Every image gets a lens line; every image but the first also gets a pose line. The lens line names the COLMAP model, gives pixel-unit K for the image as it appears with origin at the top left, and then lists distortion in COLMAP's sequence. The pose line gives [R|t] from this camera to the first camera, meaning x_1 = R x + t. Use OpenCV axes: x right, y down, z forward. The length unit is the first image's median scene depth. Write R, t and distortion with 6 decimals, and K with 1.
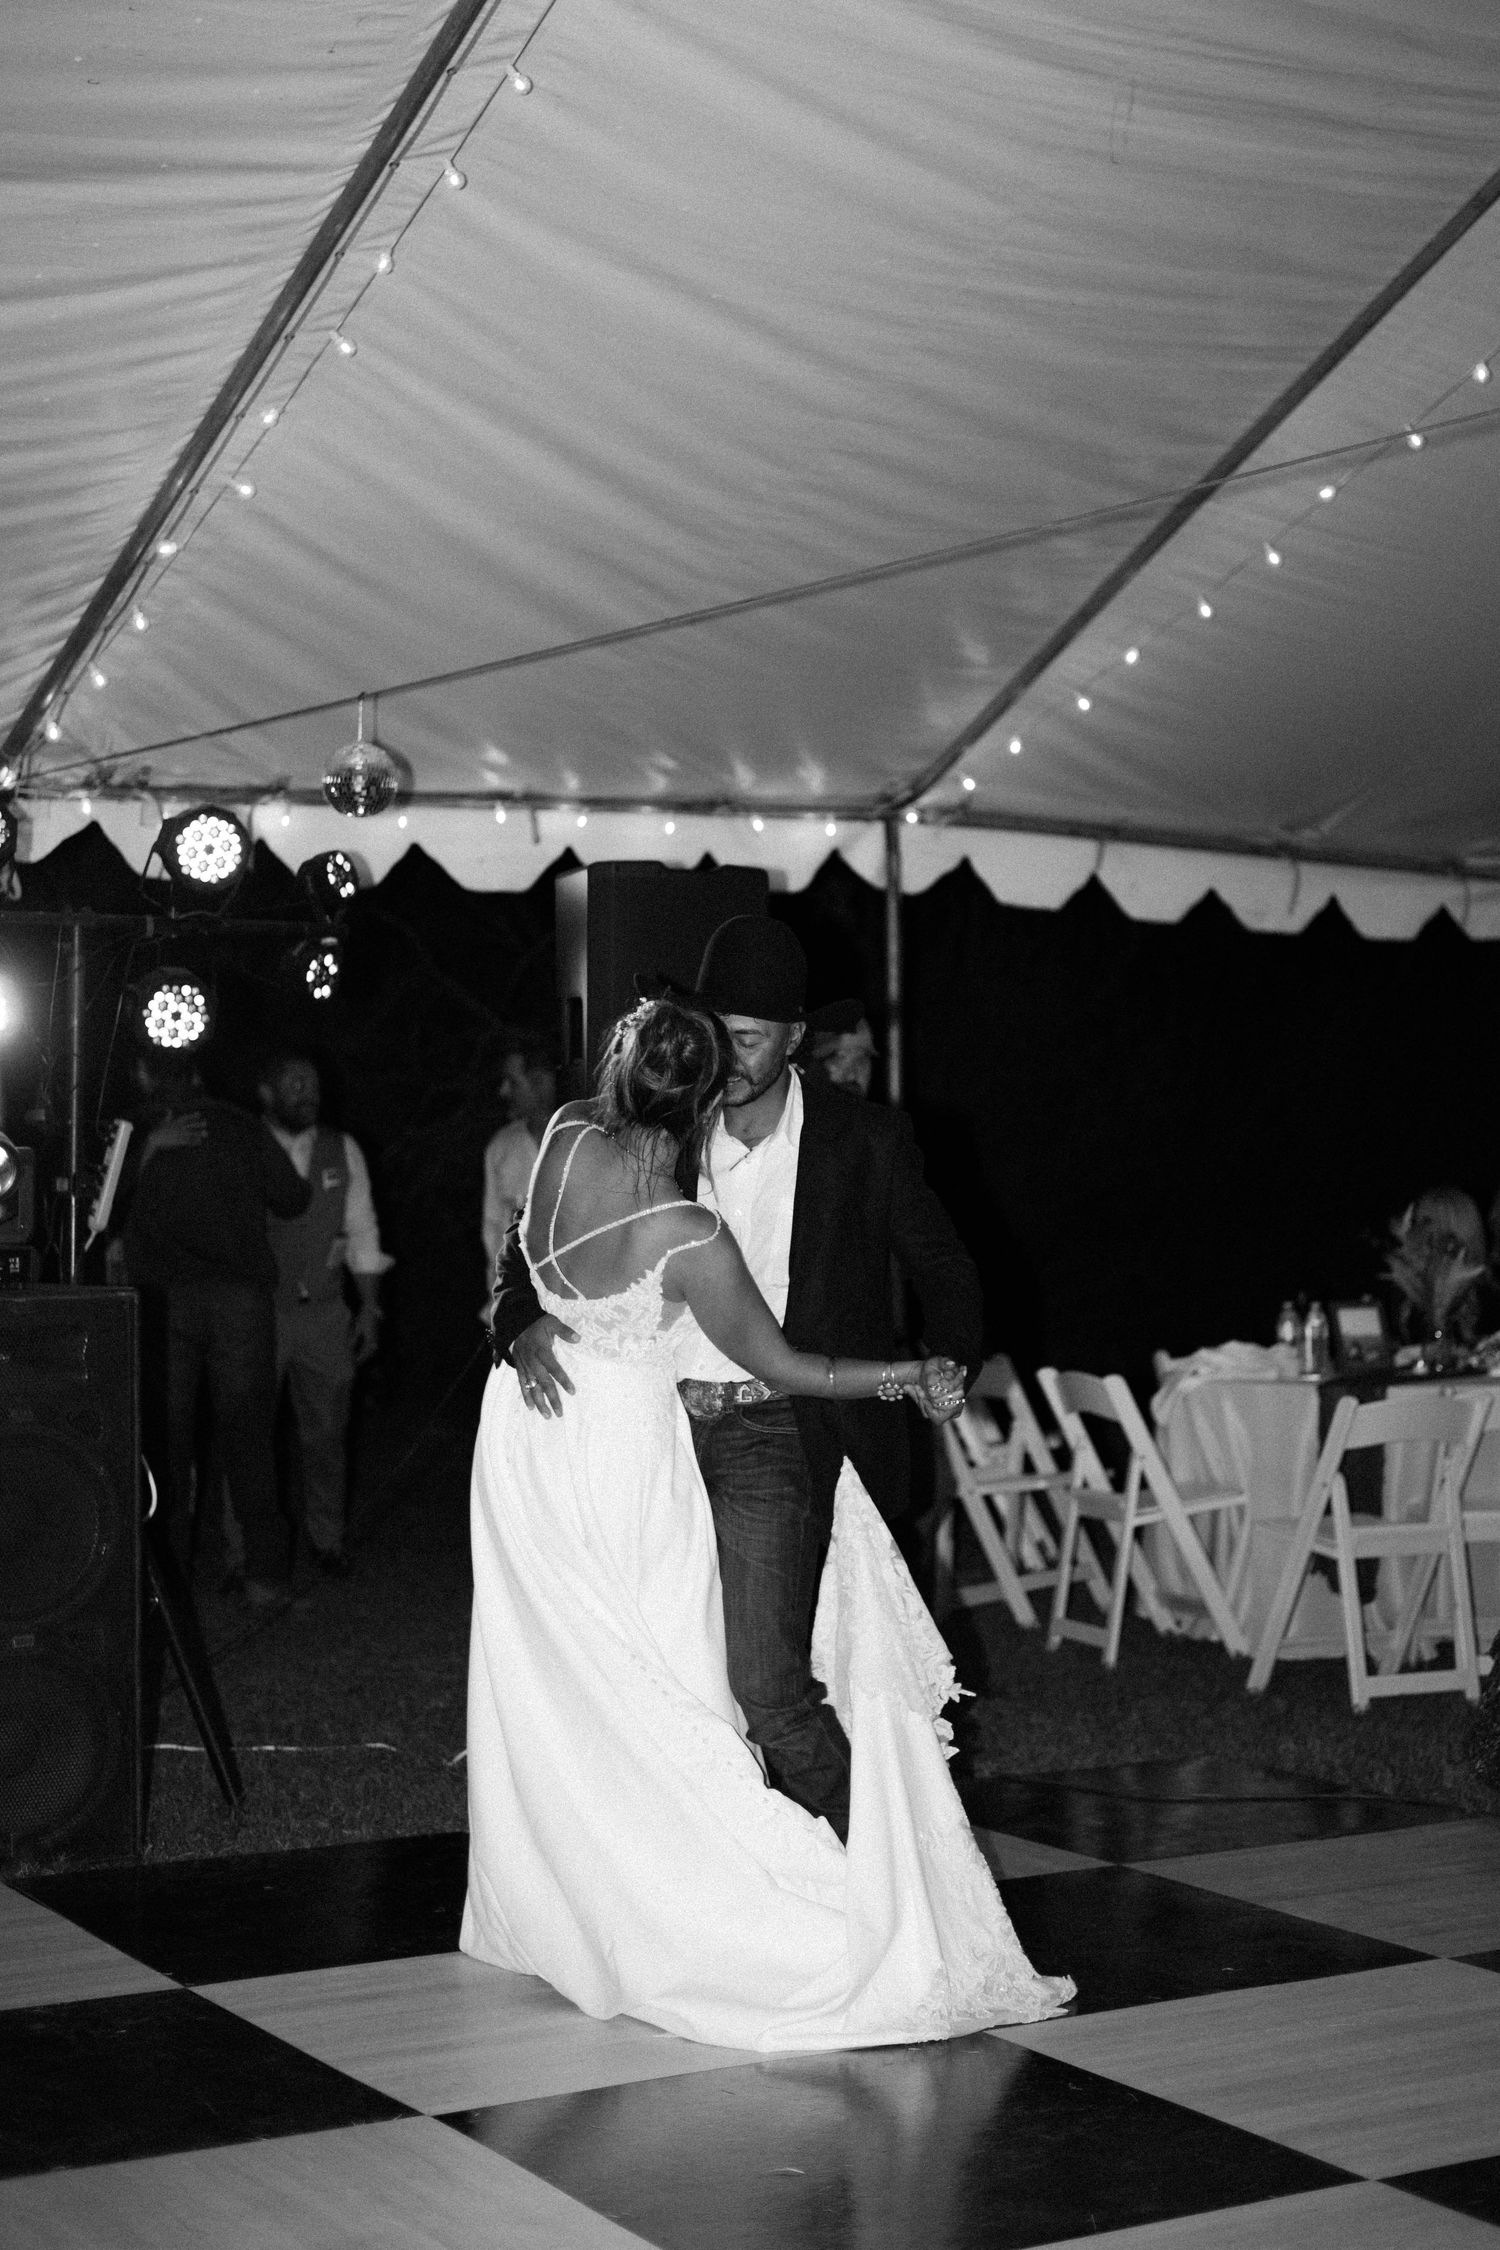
lens RADIAL K [[3604.4, 0, 782.8], [0, 3604.4, 1049.5], [0, 0, 1]] dist [0.008445, 0.000000]
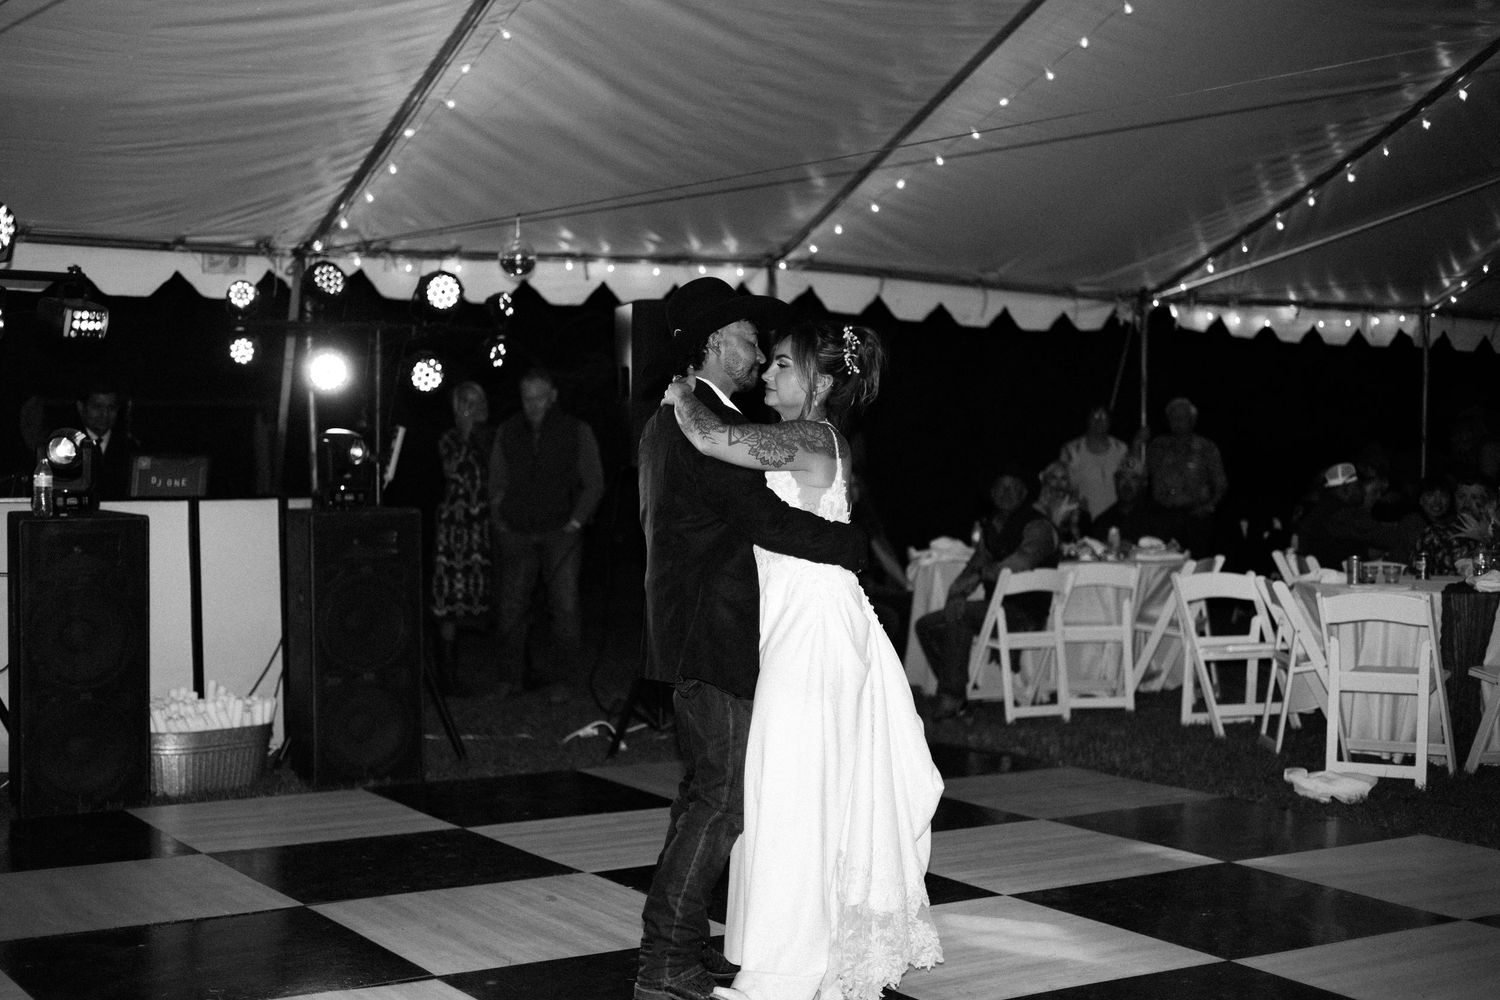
lens RADIAL K [[2322.0, 0, 706.6], [0, 2322.0, 564.2], [0, 0, 1]] dist [0.016162, 0.000000]
pose [[0.999815, 0.003072, 0.018994, -0.031968], [-0.004601, 0.996704, 0.080991, -0.008456], [-0.018683, -0.081064, 0.996534, -0.268117]]
